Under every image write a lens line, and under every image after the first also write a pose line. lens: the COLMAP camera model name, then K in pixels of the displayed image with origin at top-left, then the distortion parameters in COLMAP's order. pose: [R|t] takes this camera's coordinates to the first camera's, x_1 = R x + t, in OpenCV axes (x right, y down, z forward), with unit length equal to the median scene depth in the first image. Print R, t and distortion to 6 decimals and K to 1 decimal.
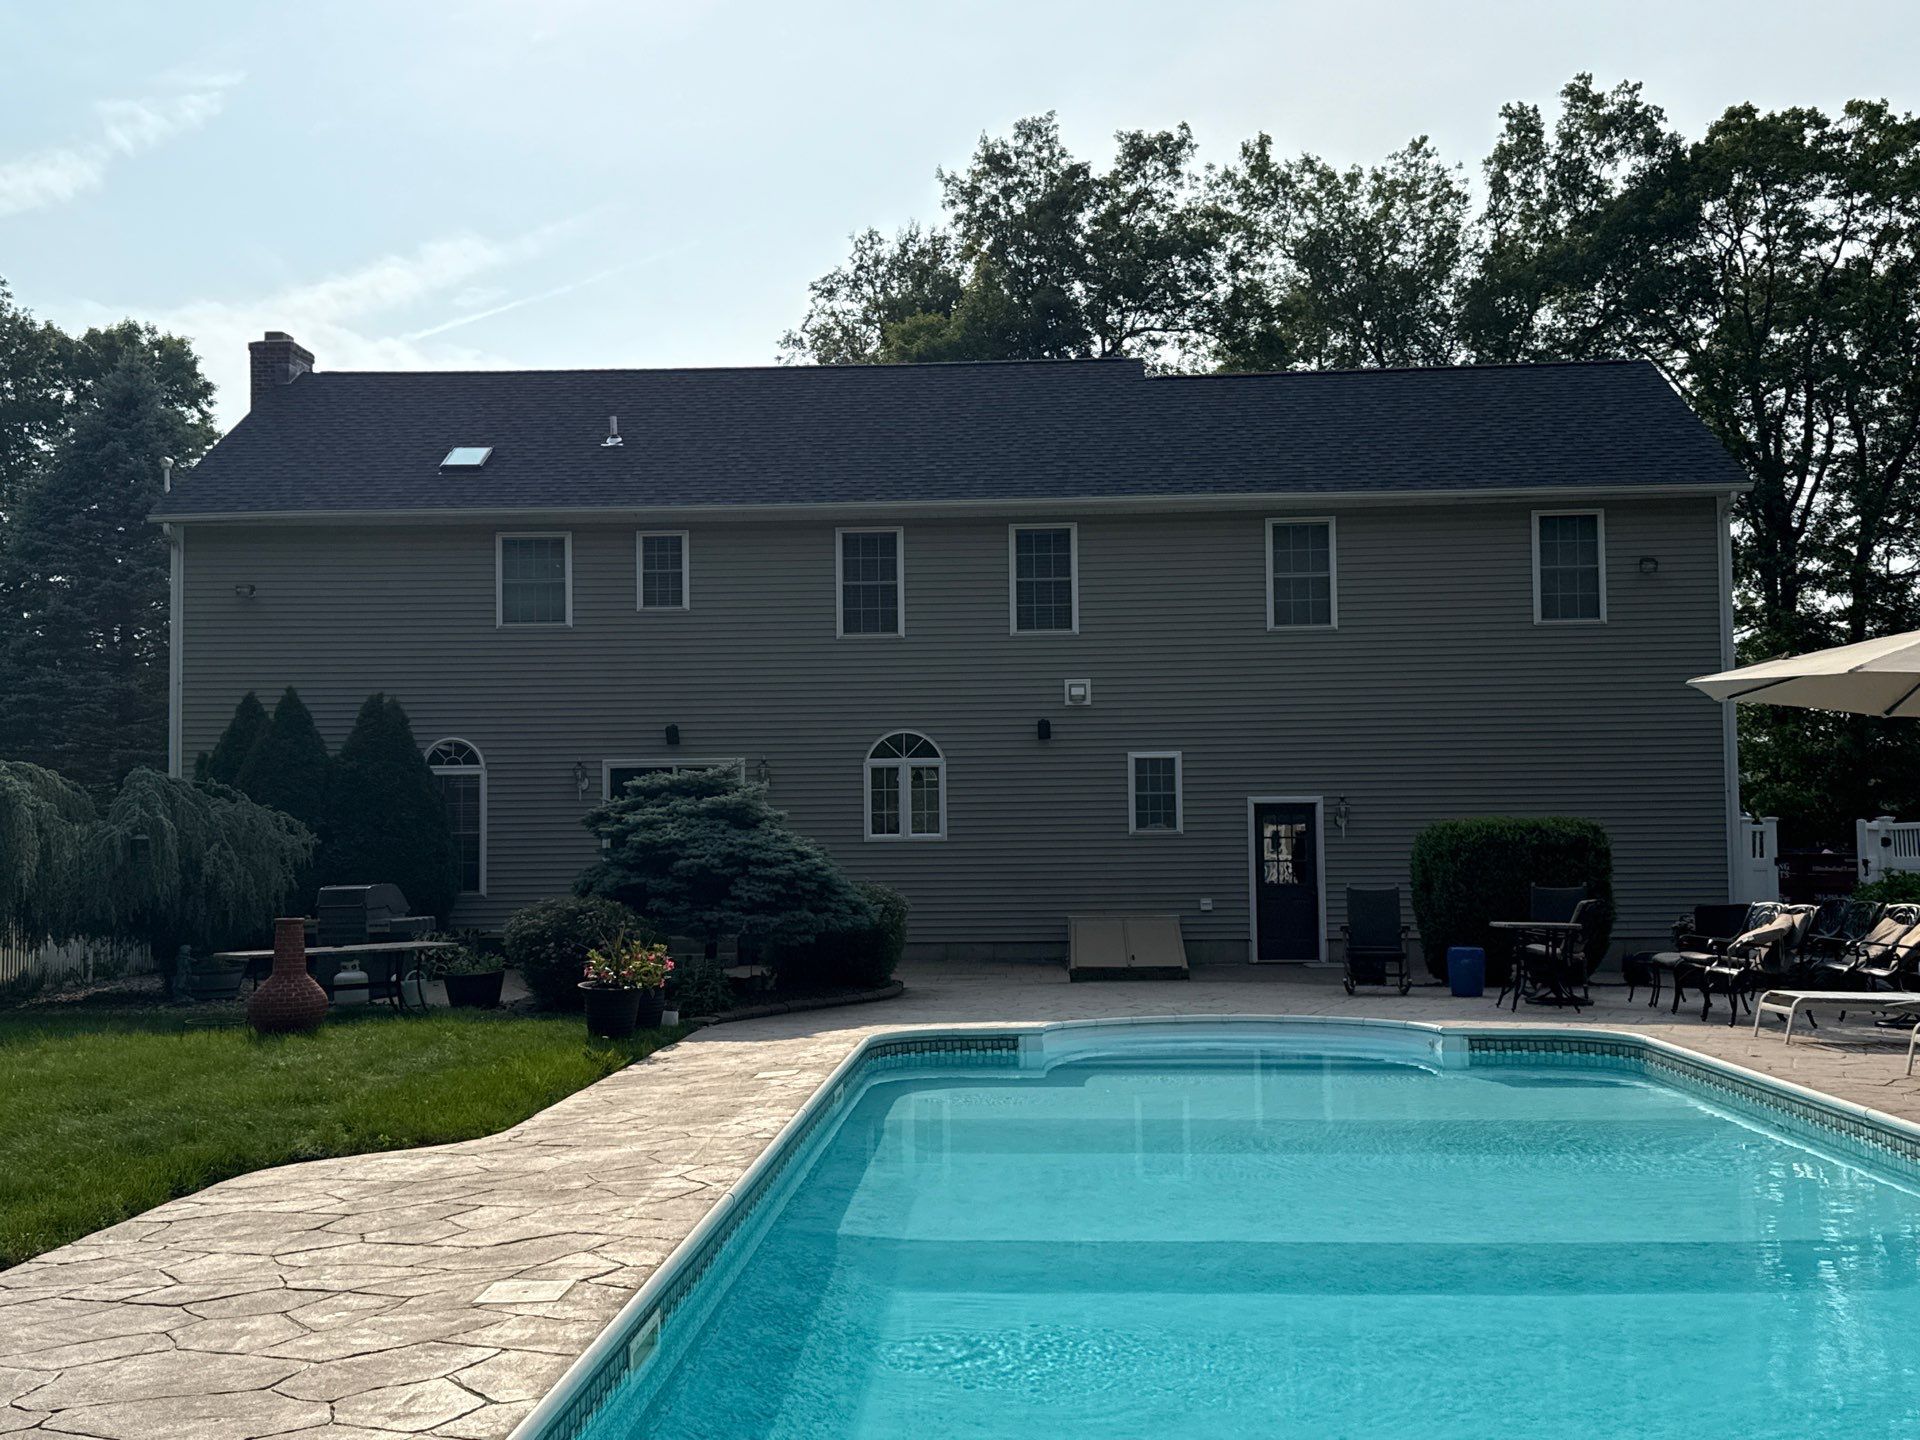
lens RADIAL K [[1918.5, 0, 972.1], [0, 1918.5, 731.1], [0, 0, 1]] dist [0.181787, -0.392203]
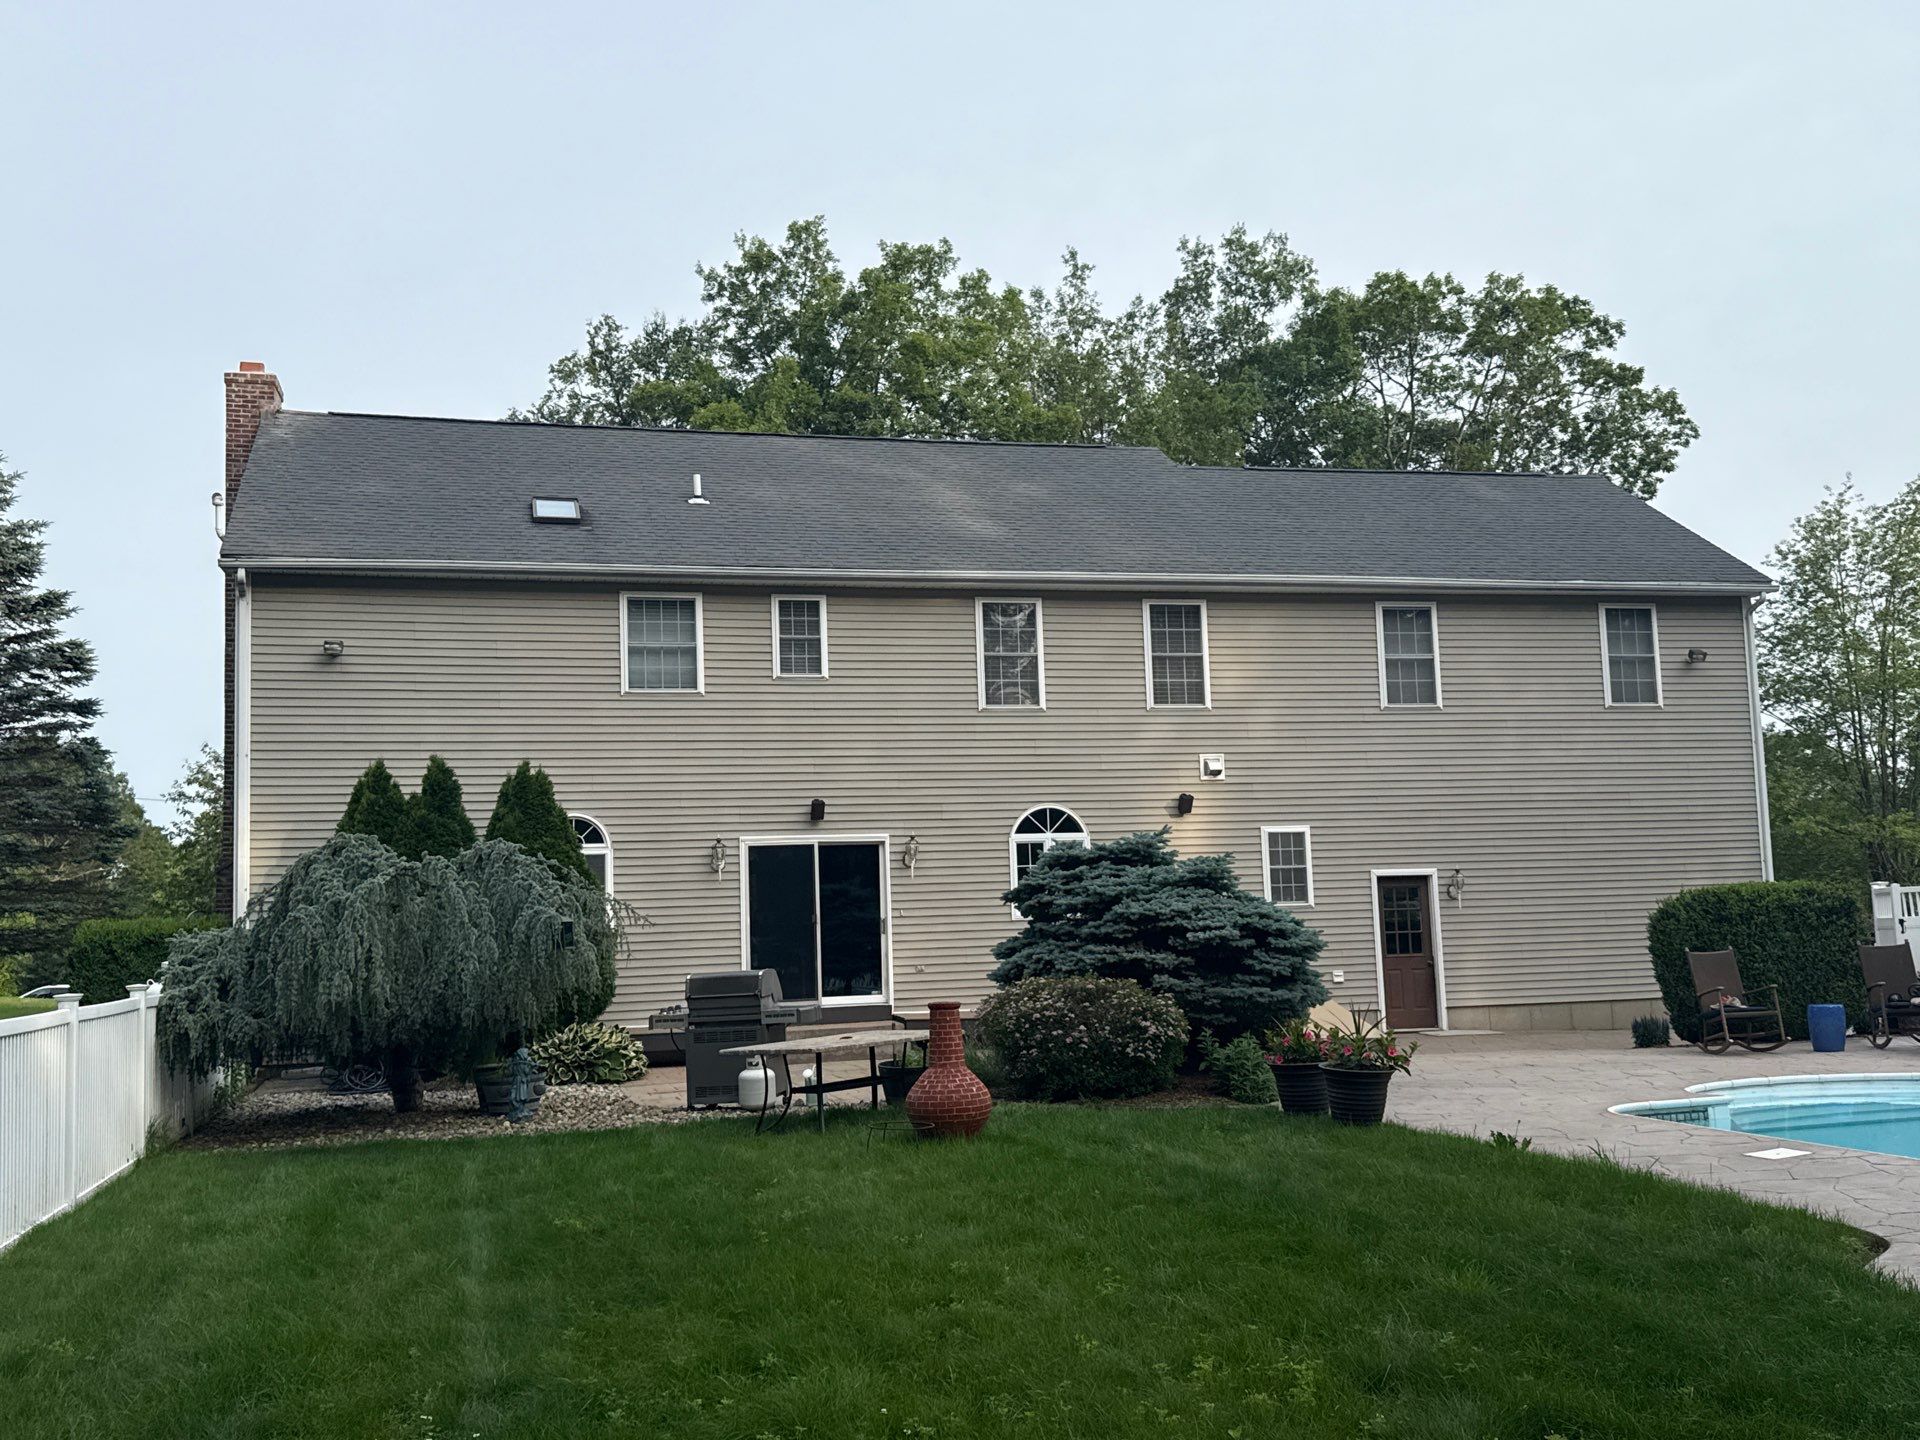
lens RADIAL K [[1816.4, 0, 966.9], [0, 1816.4, 735.2], [0, 0, 1]] dist [0.174513, -0.353922]
pose [[0.954691, 0.010999, 0.297397, -0.350439], [0.004237, 0.998713, -0.050537, 0.010794], [-0.297570, 0.049508, 0.953416, 0.127744]]
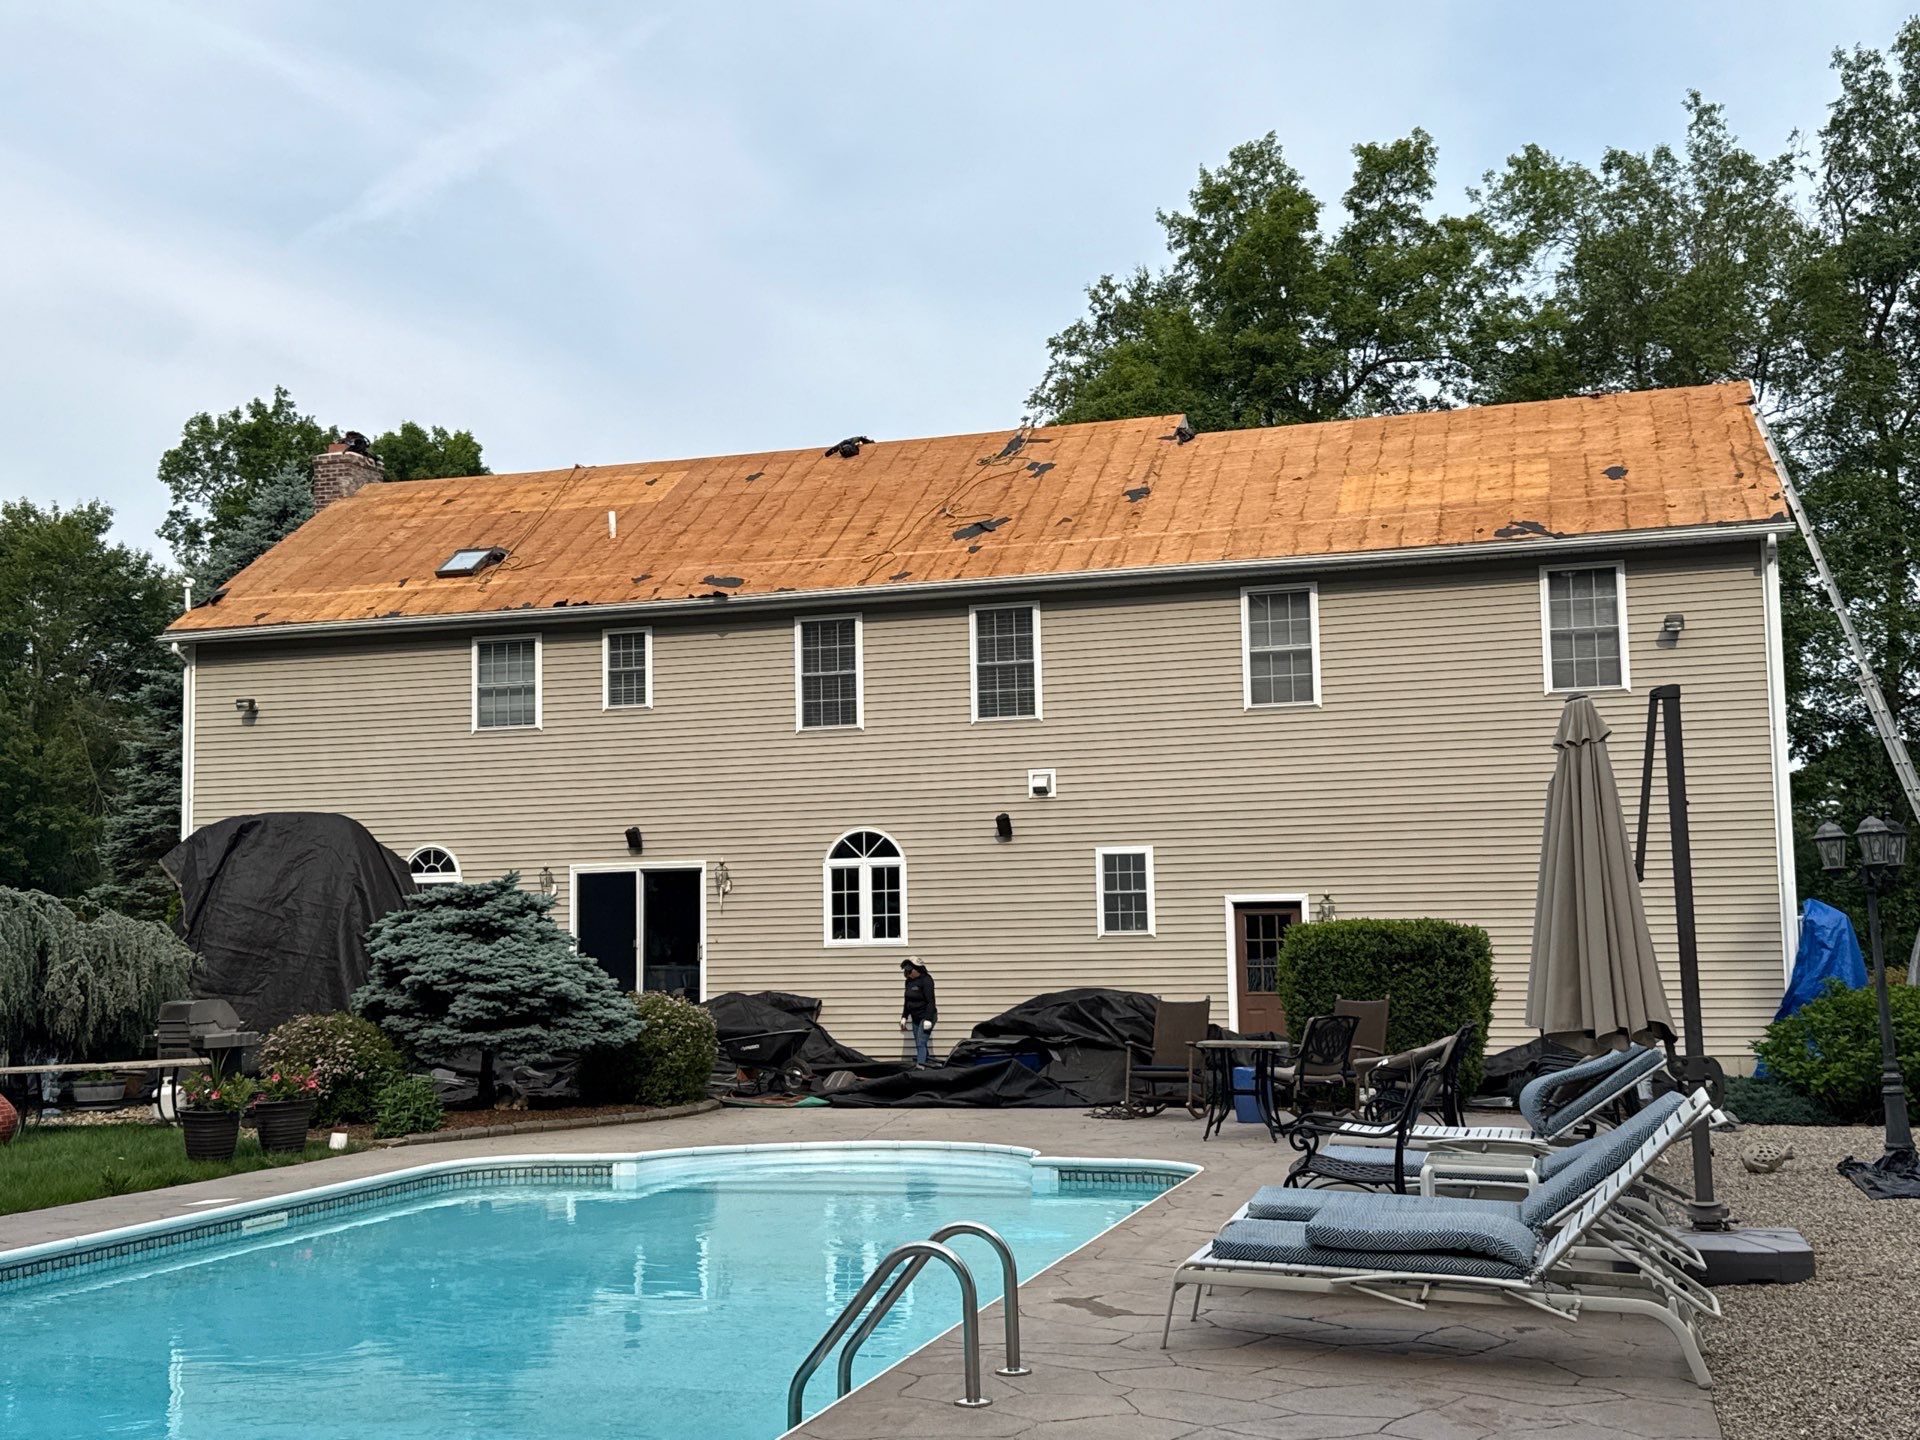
lens RADIAL K [[2127.2, 0, 972.9], [0, 2127.2, 726.8], [0, 0, 1]] dist [0.185099, -0.362471]
pose [[0.970852, -0.030456, -0.237737, 0.265929], [0.021285, 0.998930, -0.041048, -0.006075], [0.238733, 0.034791, 0.970462, -0.001514]]
